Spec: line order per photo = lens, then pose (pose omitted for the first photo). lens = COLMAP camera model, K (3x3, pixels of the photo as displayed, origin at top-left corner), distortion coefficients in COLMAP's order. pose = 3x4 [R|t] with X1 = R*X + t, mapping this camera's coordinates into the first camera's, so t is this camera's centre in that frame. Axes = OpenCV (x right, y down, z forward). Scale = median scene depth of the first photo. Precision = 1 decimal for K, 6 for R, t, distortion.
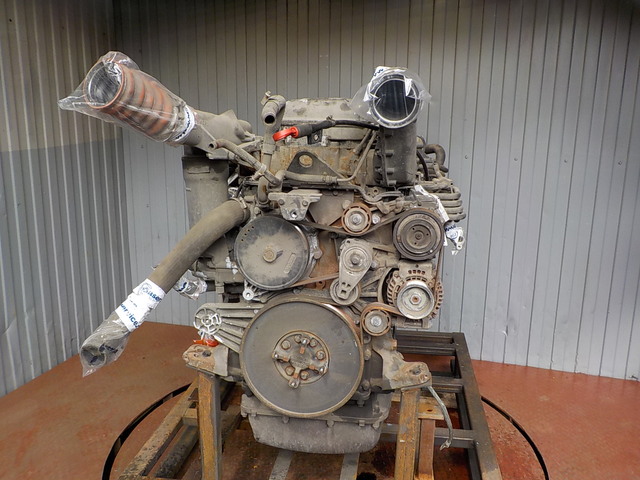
lens RADIAL K [[604.5, 0, 315.6], [0, 604.5, 236.6], [0, 0, 1]] dist [0.022577, 0.003150]
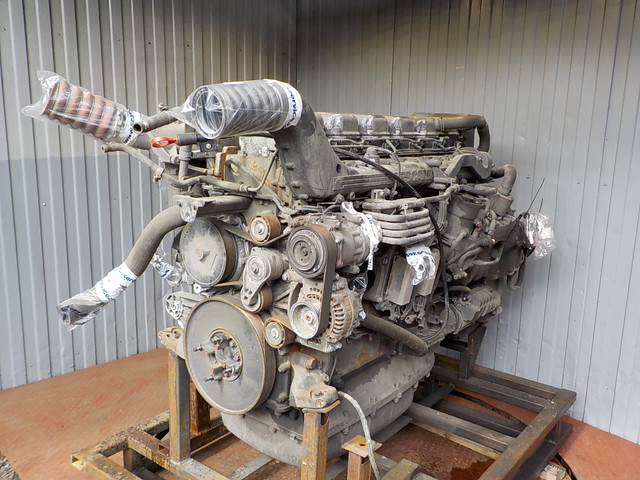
lens RADIAL K [[604.5, 0, 315.6], [0, 604.5, 236.6], [0, 0, 1]] dist [0.022577, 0.003150]
pose [[0.861796, 0.114265, -0.494218, 0.336565], [-0.124887, 0.992103, 0.011605, -0.020187], [0.491641, 0.051720, 0.869261, 0.083606]]
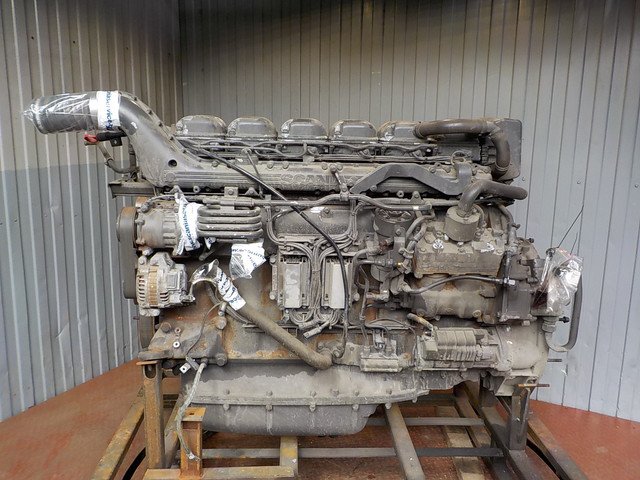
lens RADIAL K [[604.5, 0, 315.6], [0, 604.5, 236.6], [0, 0, 1]] dist [0.022577, 0.003150]
pose [[0.984903, 0.036877, -0.169133, 0.097761], [-0.040903, 0.998955, -0.020381, -0.011879], [0.168205, 0.026991, 0.985382, 0.033458]]
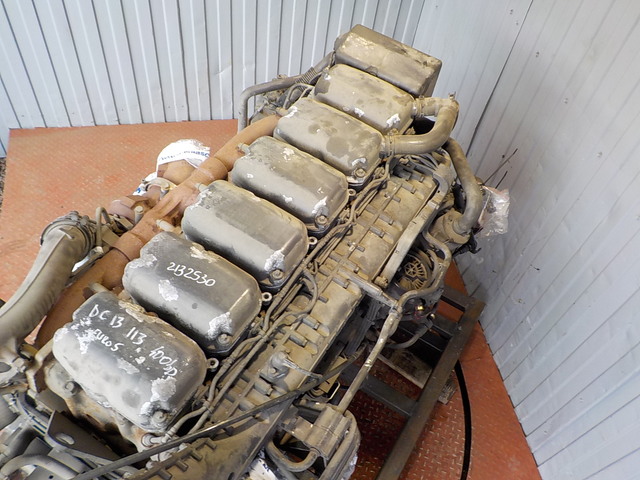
lens RADIAL K [[604.5, 0, 315.6], [0, 604.5, 236.6], [0, 0, 1]] dist [0.022577, 0.003150]
pose [[0.465991, 0.736035, -0.491024, 0.293999], [-0.290227, 0.651411, 0.701022, -0.437894], [0.835836, -0.184161, 0.517169, 0.522270]]
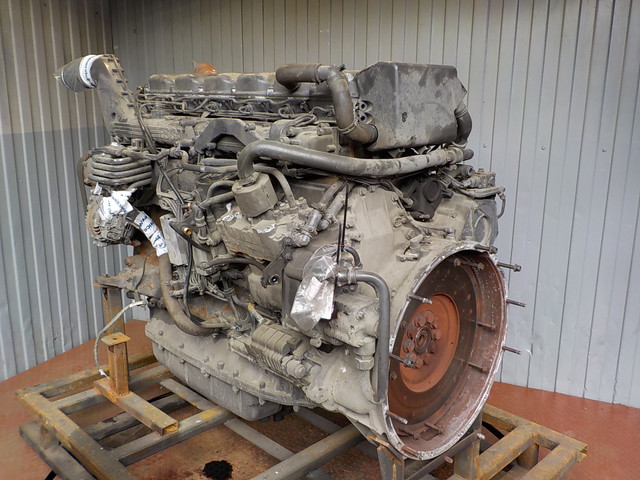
lens RADIAL K [[604.5, 0, 315.6], [0, 604.5, 236.6], [0, 0, 1]] dist [0.022577, 0.003150]
pose [[0.993586, 0.022621, -0.110797, 0.111874], [-0.022379, 0.999744, 0.003430, -0.000263], [0.110846, -0.000929, 0.993837, 0.124482]]
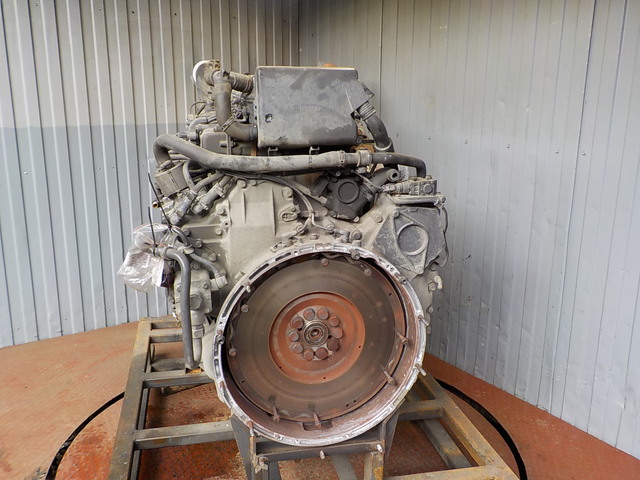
lens RADIAL K [[604.5, 0, 315.6], [0, 604.5, 236.6], [0, 0, 1]] dist [0.022577, 0.003150]
pose [[0.771820, 0.149047, -0.618125, 0.481683], [-0.141366, 0.988031, 0.061726, -0.031933], [0.619926, 0.039740, 0.783653, 0.231118]]
